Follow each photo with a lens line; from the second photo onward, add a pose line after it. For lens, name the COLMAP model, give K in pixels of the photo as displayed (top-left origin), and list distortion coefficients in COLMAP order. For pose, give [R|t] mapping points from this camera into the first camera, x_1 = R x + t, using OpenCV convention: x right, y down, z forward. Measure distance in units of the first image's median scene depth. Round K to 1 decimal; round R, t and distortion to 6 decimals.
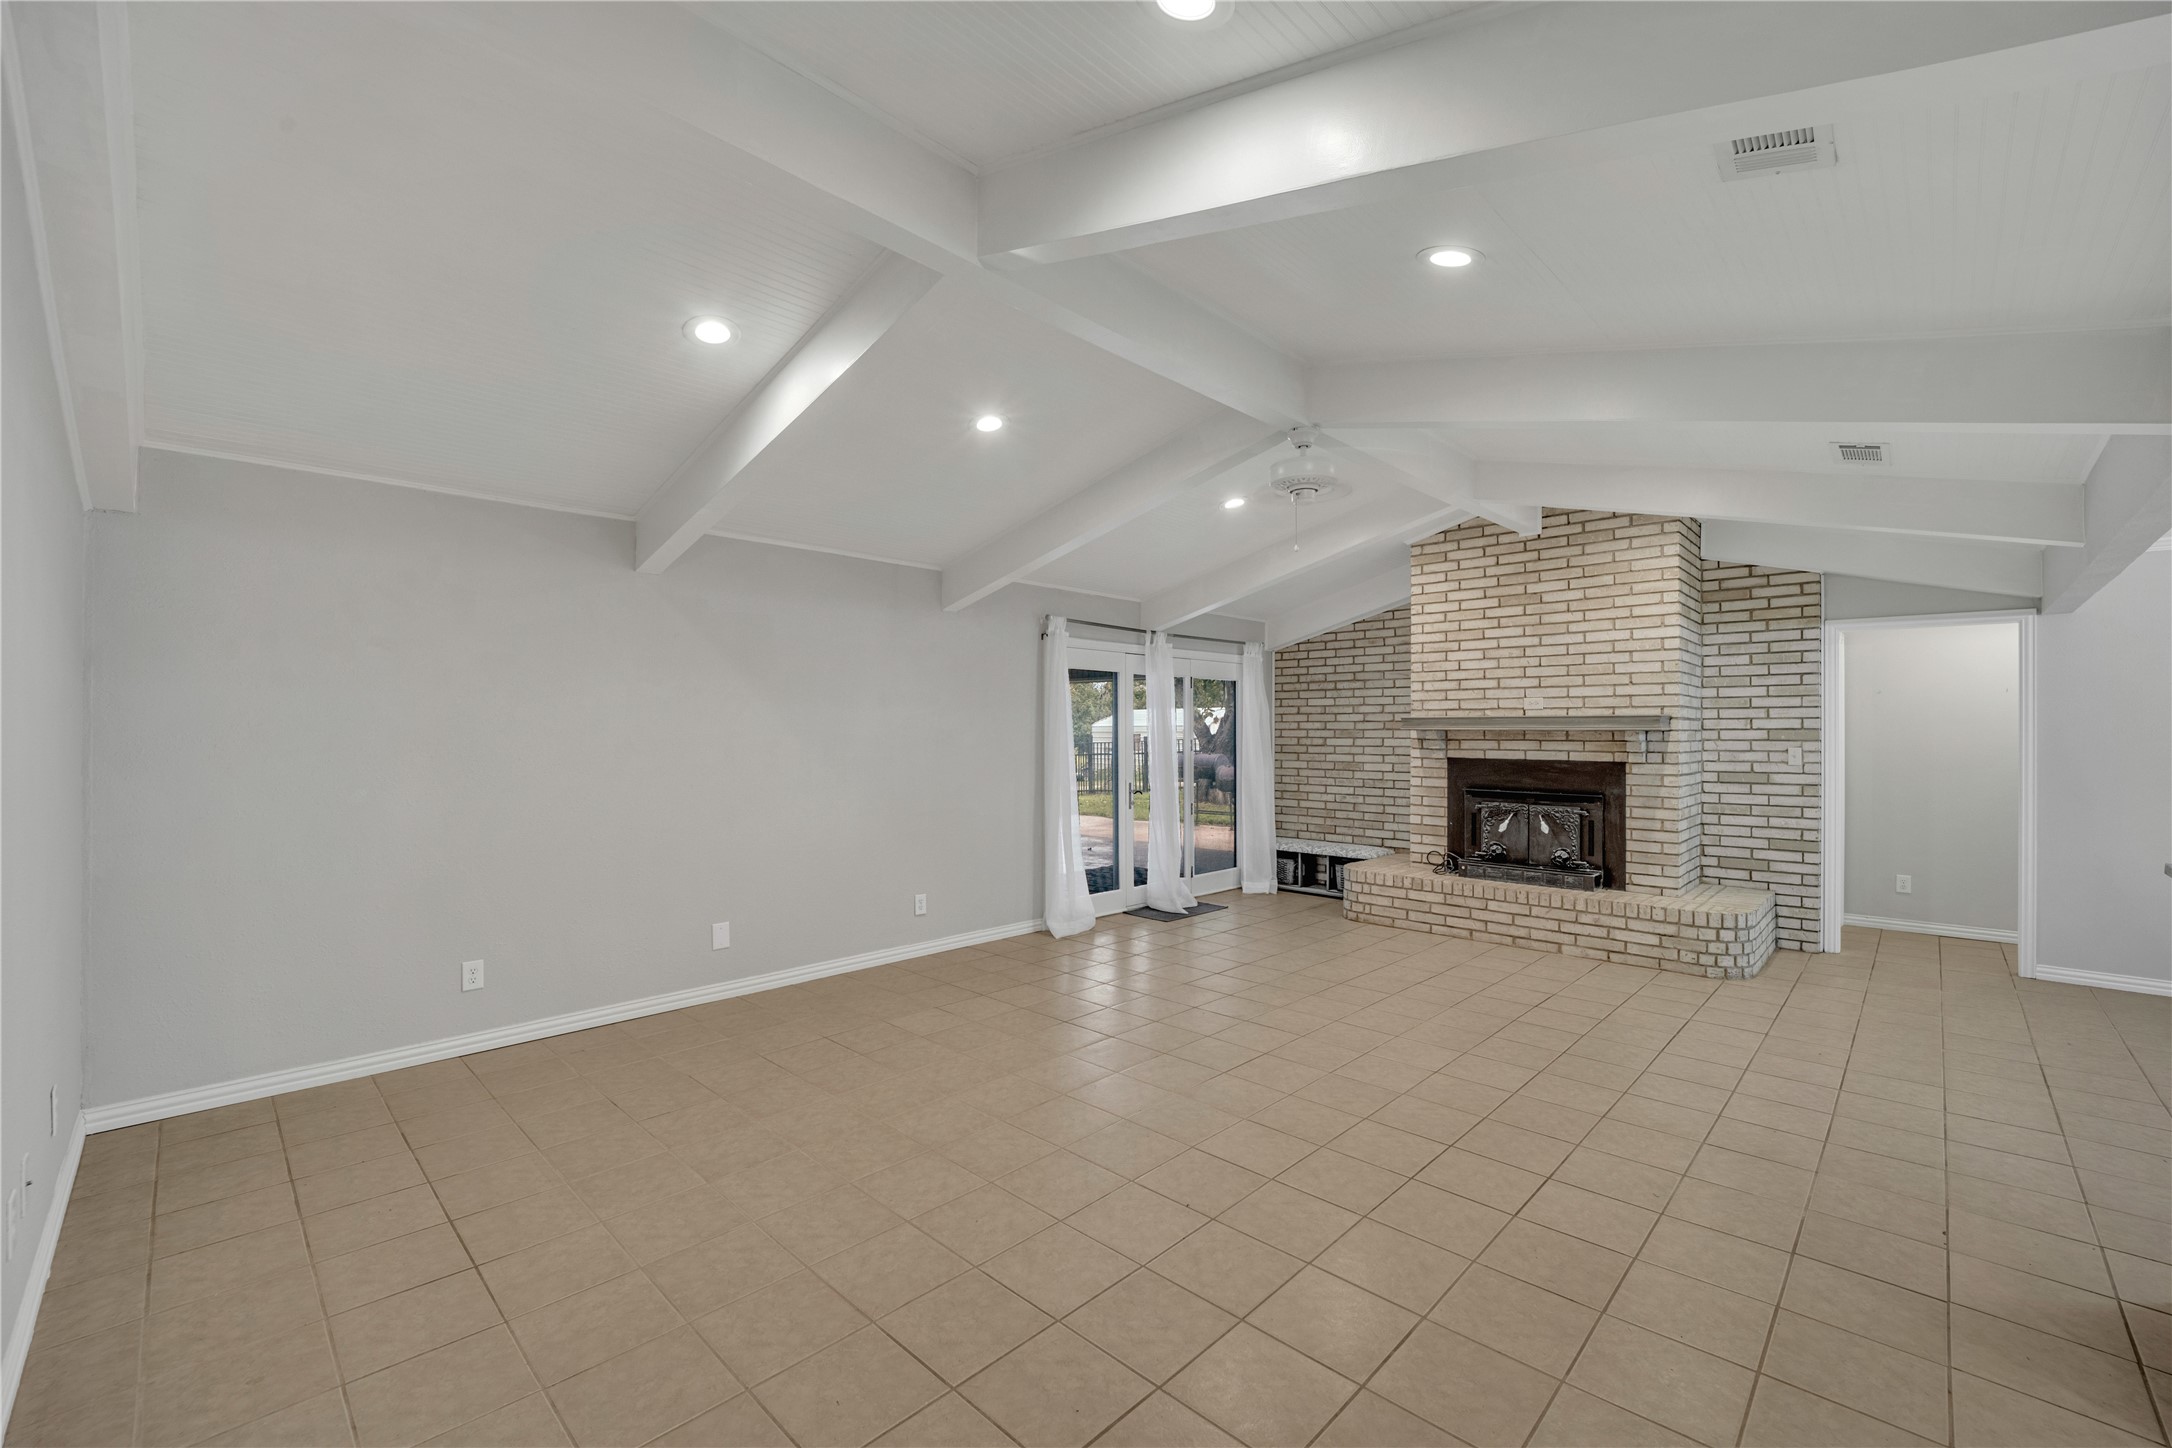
lens RADIAL K [[888.0, 0, 1084.4], [0, 888.0, 735.4], [0, 0, 1]] dist [-0.022298, -0.000194]
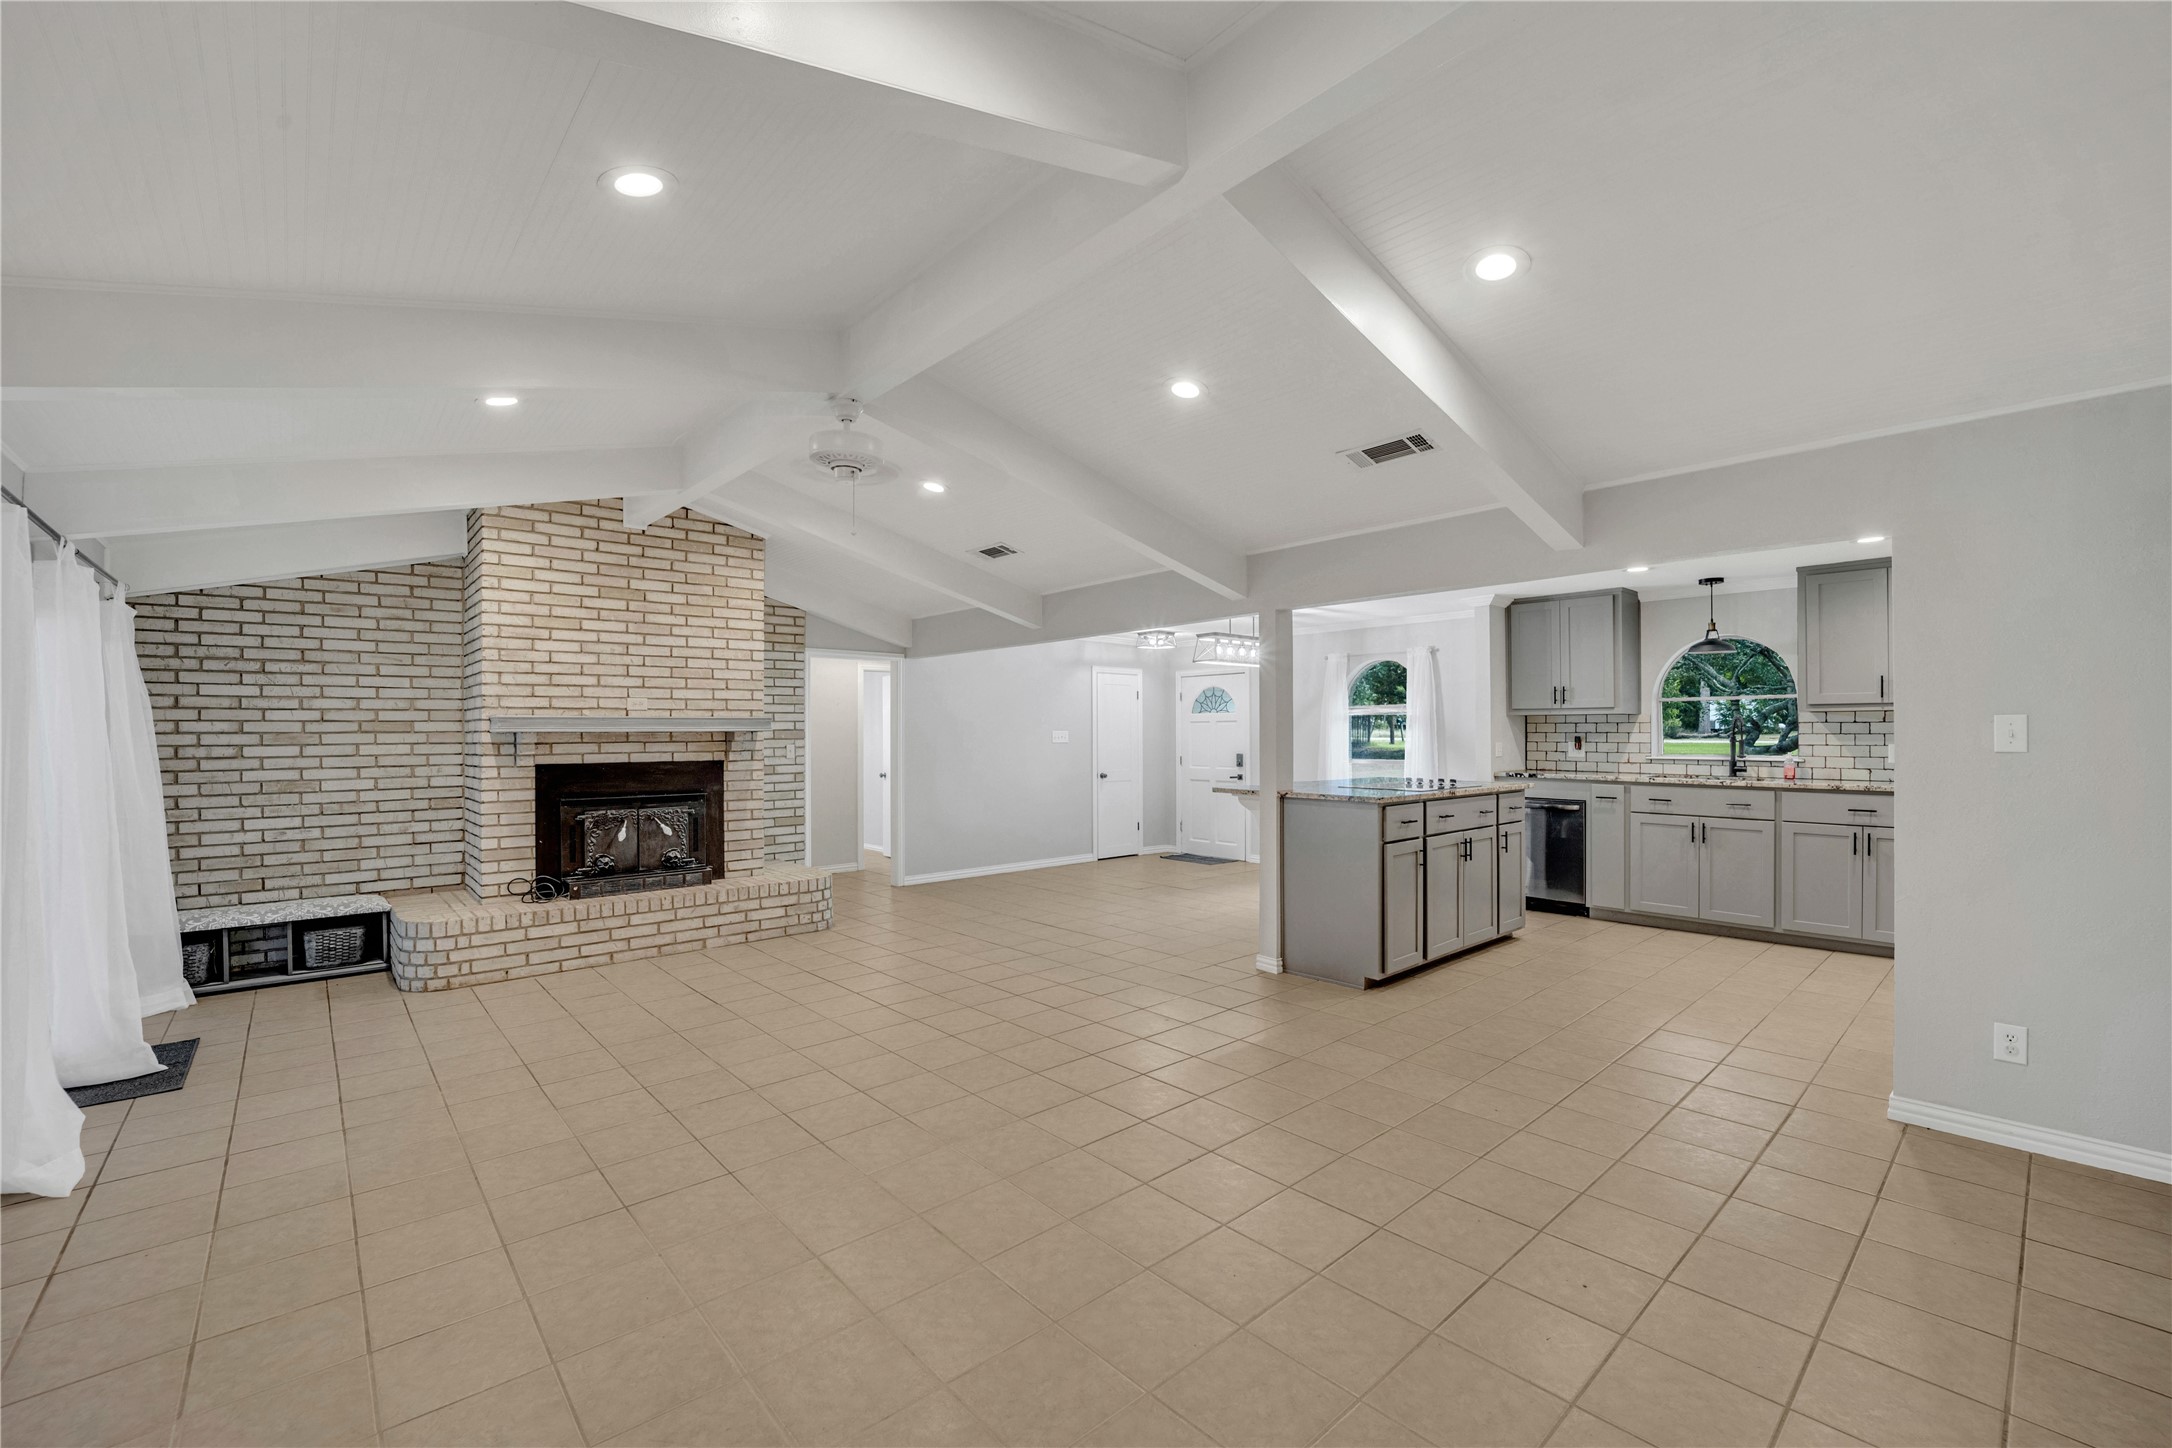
lens RADIAL K [[888.0, 0, 1084.4], [0, 888.0, 735.4], [0, 0, 1]] dist [-0.022298, -0.000194]
pose [[0.073306, -0.006518, 0.997288, -0.414797], [0.012048, 0.999911, 0.005650, -0.001354], [-0.997237, 0.011601, 0.073378, 0.440407]]
